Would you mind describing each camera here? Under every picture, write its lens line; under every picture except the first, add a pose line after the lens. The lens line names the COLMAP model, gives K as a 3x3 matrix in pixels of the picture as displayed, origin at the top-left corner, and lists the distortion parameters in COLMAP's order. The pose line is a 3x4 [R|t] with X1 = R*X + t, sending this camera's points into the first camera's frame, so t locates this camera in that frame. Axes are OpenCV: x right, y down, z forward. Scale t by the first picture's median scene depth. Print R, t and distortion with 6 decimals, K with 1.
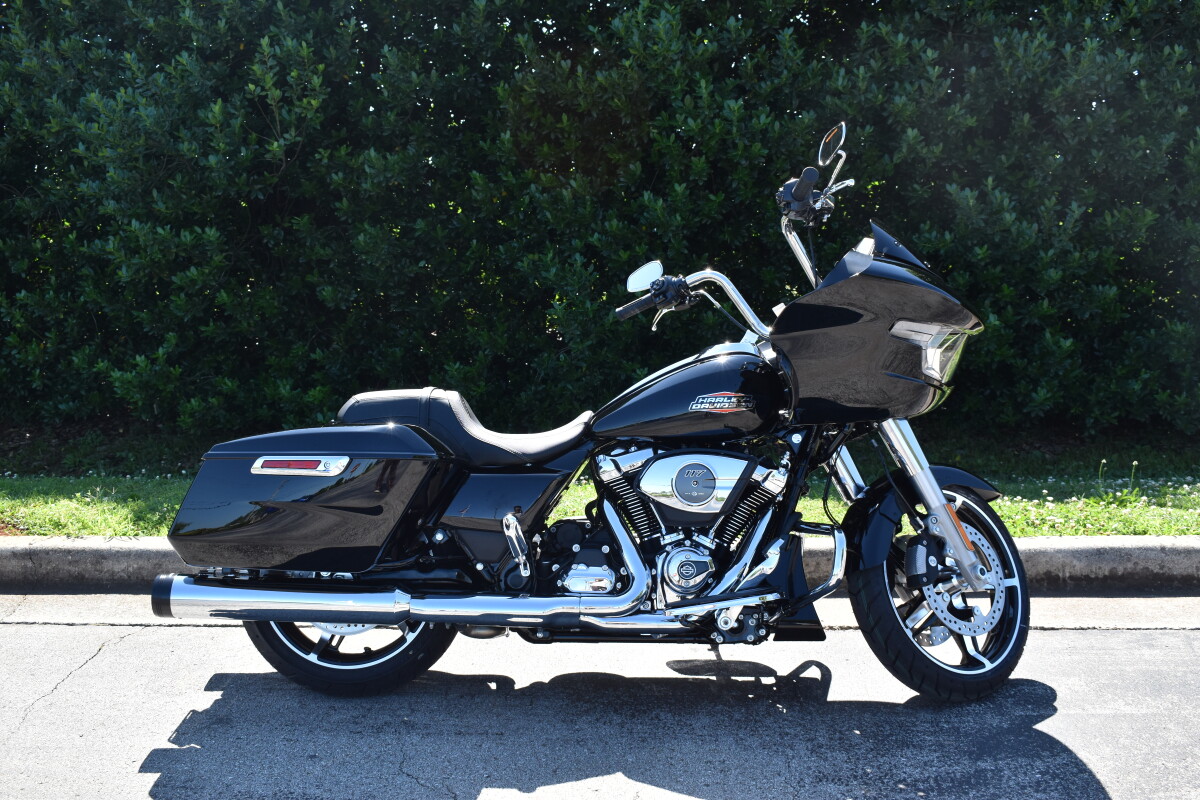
lens RADIAL K [[1260.2, 0, 600.0], [0, 1260.2, 405.1], [0, 0, 1]] dist [-0.066058, 0.000000]
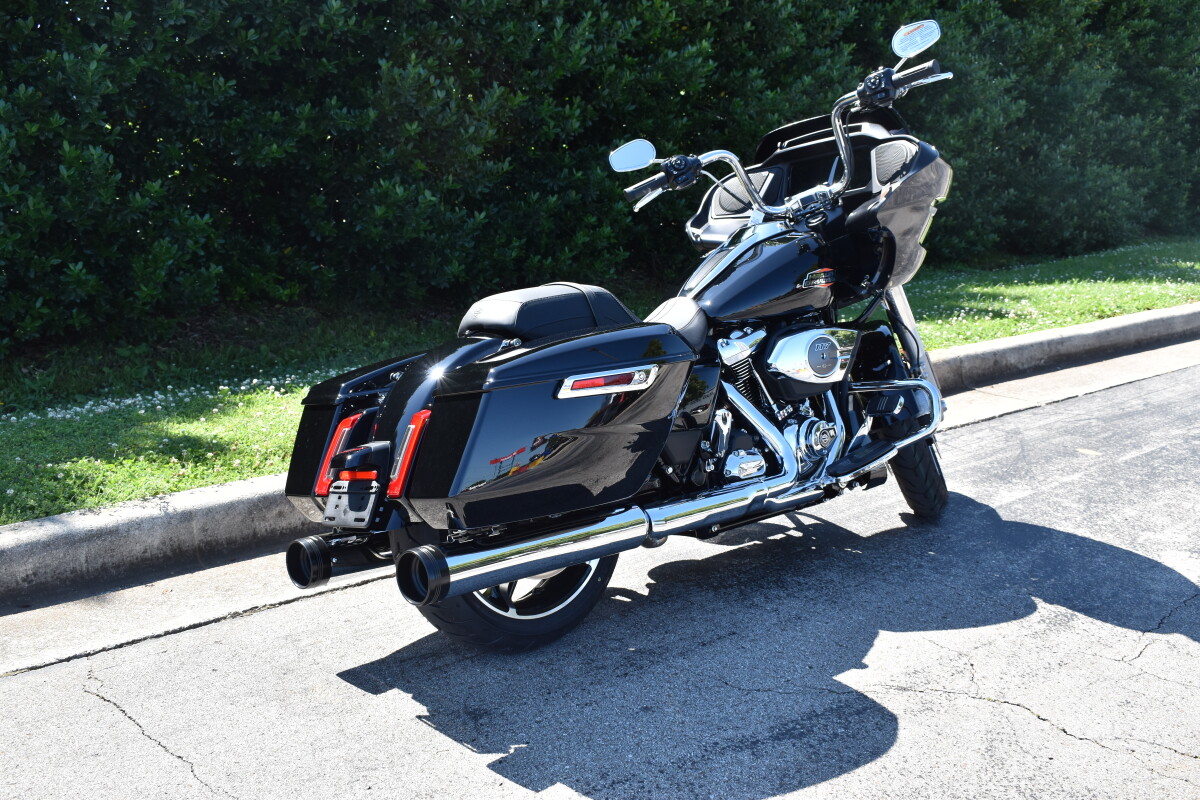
lens RADIAL K [[1260.2, 0, 607.5], [0, 1260.2, 403.8], [0, 0, 1]] dist [-0.066058, 0.000000]
pose [[0.698582, -0.130392, 0.703549, -0.678689], [0.061082, 0.990534, 0.122930, -0.033038], [-0.712919, -0.042903, 0.699933, 0.332895]]
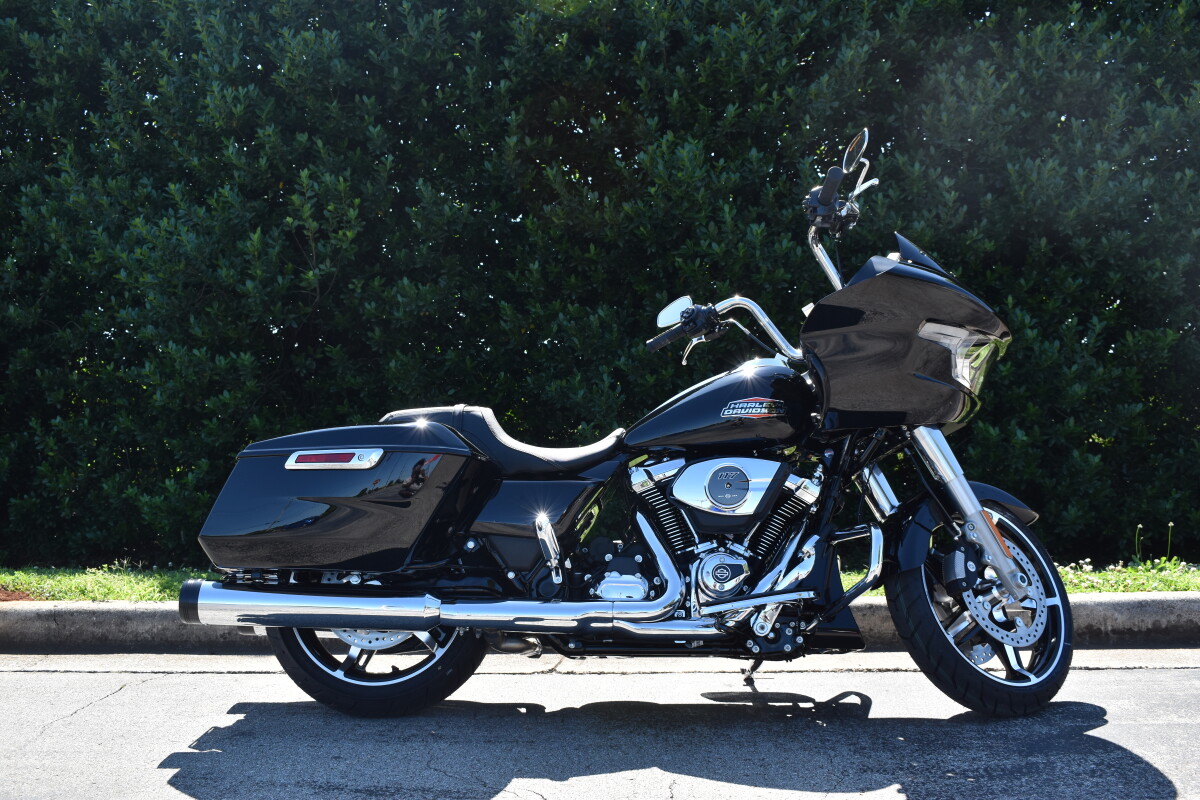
lens RADIAL K [[1260.2, 0, 601.1], [0, 1260.2, 405.9], [0, 0, 1]] dist [-0.066058, 0.000000]
pose [[0.999837, -0.003472, -0.017732, -0.006115], [0.000658, 0.987703, -0.156339, 0.132238], [0.018057, 0.156302, 0.987544, 0.004666]]
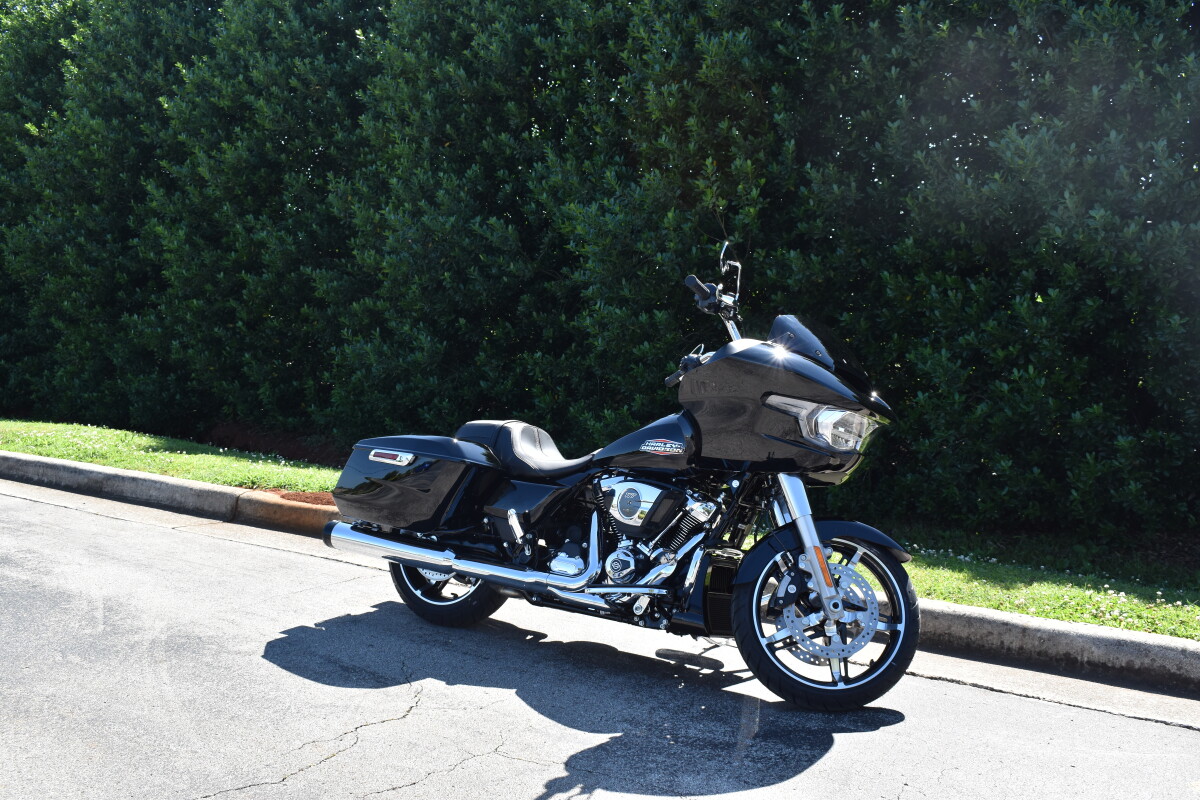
lens RADIAL K [[1260.2, 0, 607.5], [0, 1260.2, 403.8], [0, 0, 1]] dist [-0.066058, 0.000000]
pose [[0.847209, 0.077899, -0.525518, 0.649615], [-0.116604, 0.992337, -0.040885, 0.012192], [0.518306, 0.095915, 0.849800, -0.152980]]
